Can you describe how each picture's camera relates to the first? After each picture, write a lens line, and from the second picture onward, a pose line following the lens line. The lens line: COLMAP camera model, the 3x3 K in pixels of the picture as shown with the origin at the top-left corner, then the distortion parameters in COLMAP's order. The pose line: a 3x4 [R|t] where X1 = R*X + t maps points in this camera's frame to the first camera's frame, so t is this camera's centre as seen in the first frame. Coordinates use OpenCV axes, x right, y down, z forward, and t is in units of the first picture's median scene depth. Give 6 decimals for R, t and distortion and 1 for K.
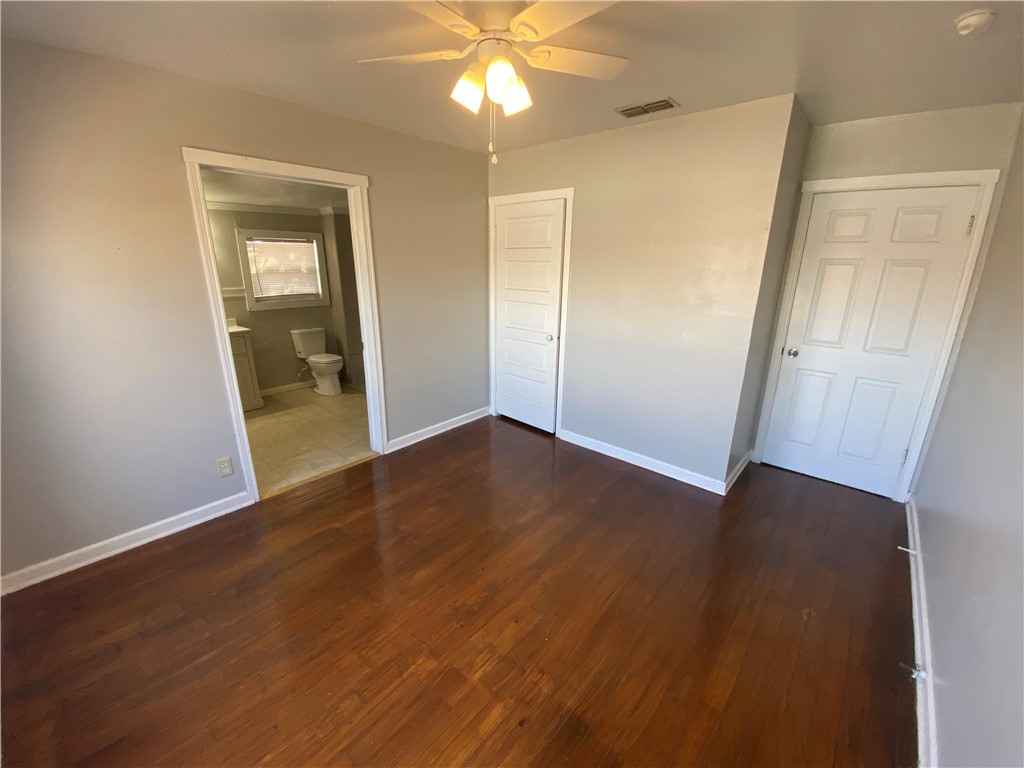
lens RADIAL K [[416.3, 0, 512.0], [0, 416.3, 384.0], [0, 0, 1]] dist [0.031121, -0.023976]
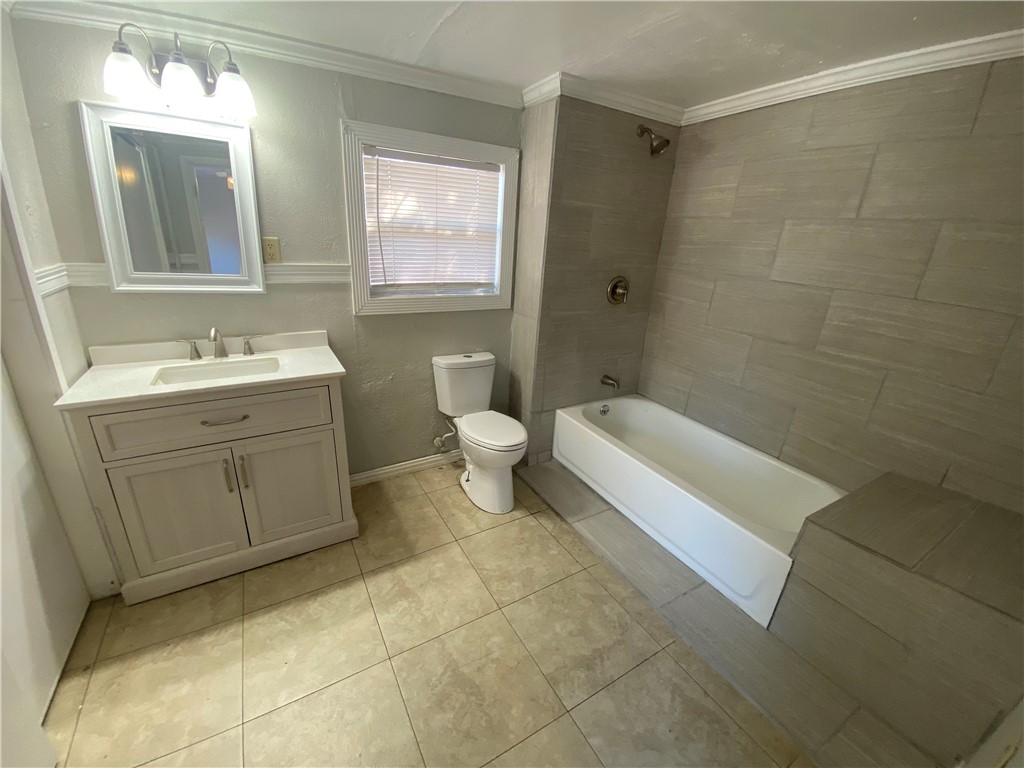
lens RADIAL K [[415.7, 0, 507.3], [0, 415.7, 383.4], [0, 0, 1]] dist [0.028331, -0.022629]
pose [[0.950434, 0.135637, -0.279782, -0.078641], [-0.125147, 0.990606, 0.055111, -0.034567], [0.284629, -0.017365, 0.958480, 0.144903]]
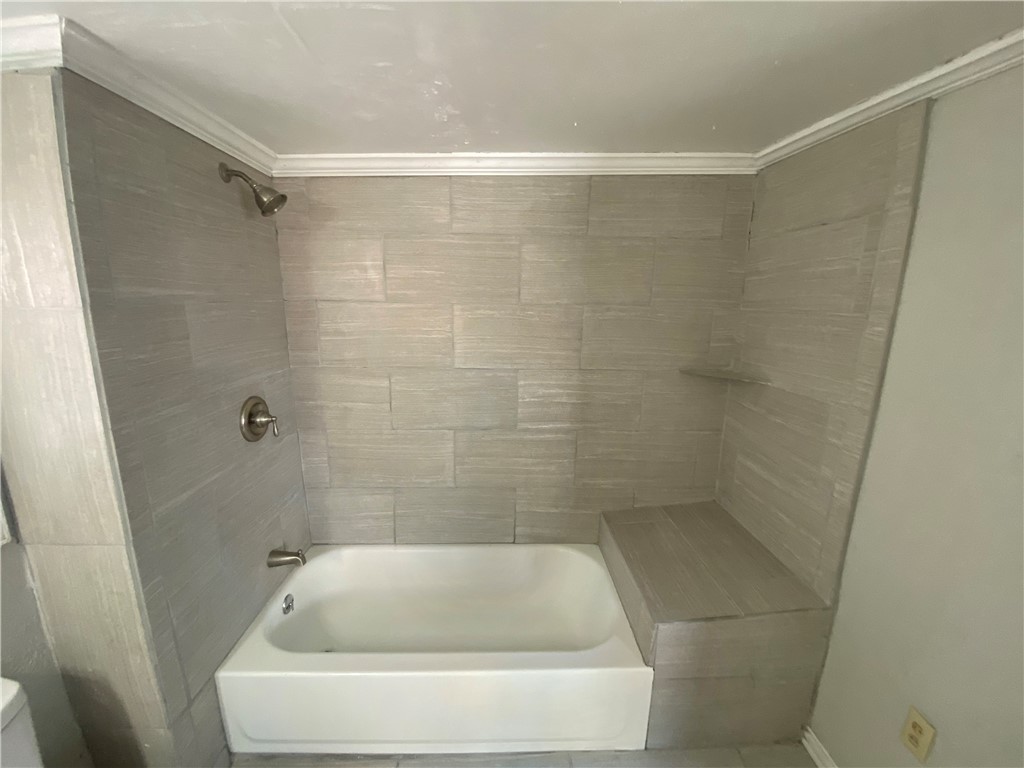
lens RADIAL K [[416.3, 0, 512.0], [0, 416.3, 384.0], [0, 0, 1]] dist [0.031121, -0.023976]
pose [[0.718007, -0.155898, 0.678353, -0.104229], [0.211096, 0.977465, 0.001204, -0.056894], [-0.663253, 0.142333, 0.734735, 0.188346]]
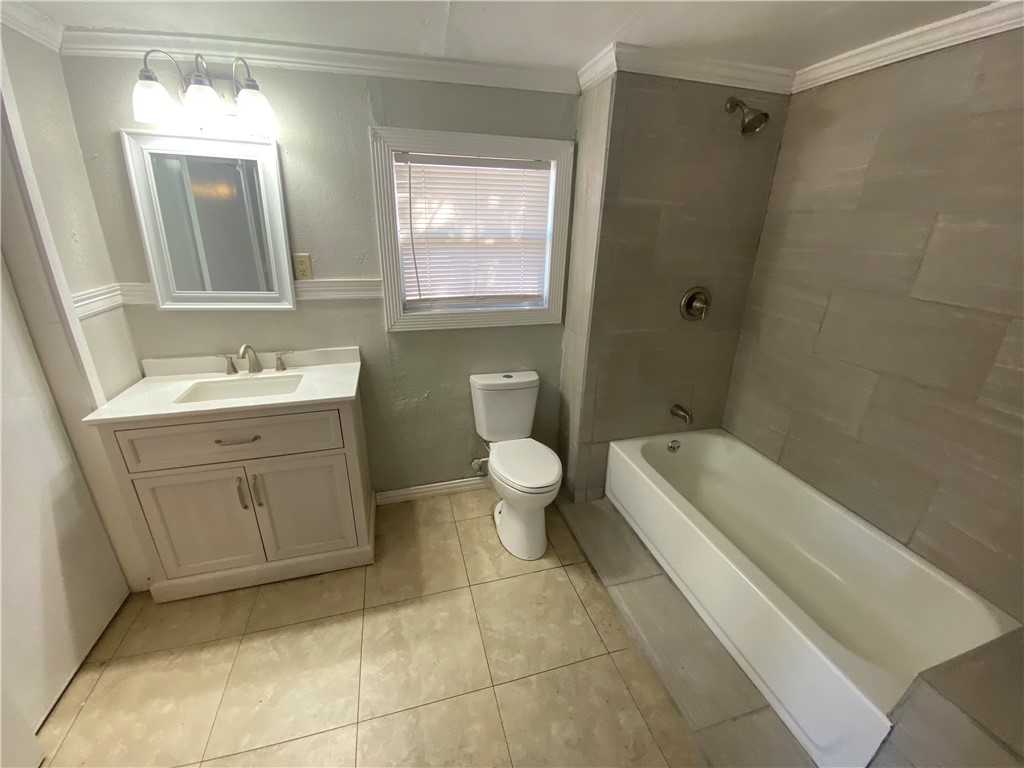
lens RADIAL K [[415.7, 0, 507.3], [0, 415.7, 383.4], [0, 0, 1]] dist [0.028331, -0.022629]
pose [[0.843047, 0.191514, -0.502587, -0.069110], [-0.162231, 0.981480, 0.101871, -0.043784], [0.512789, -0.004346, 0.858504, 0.163900]]
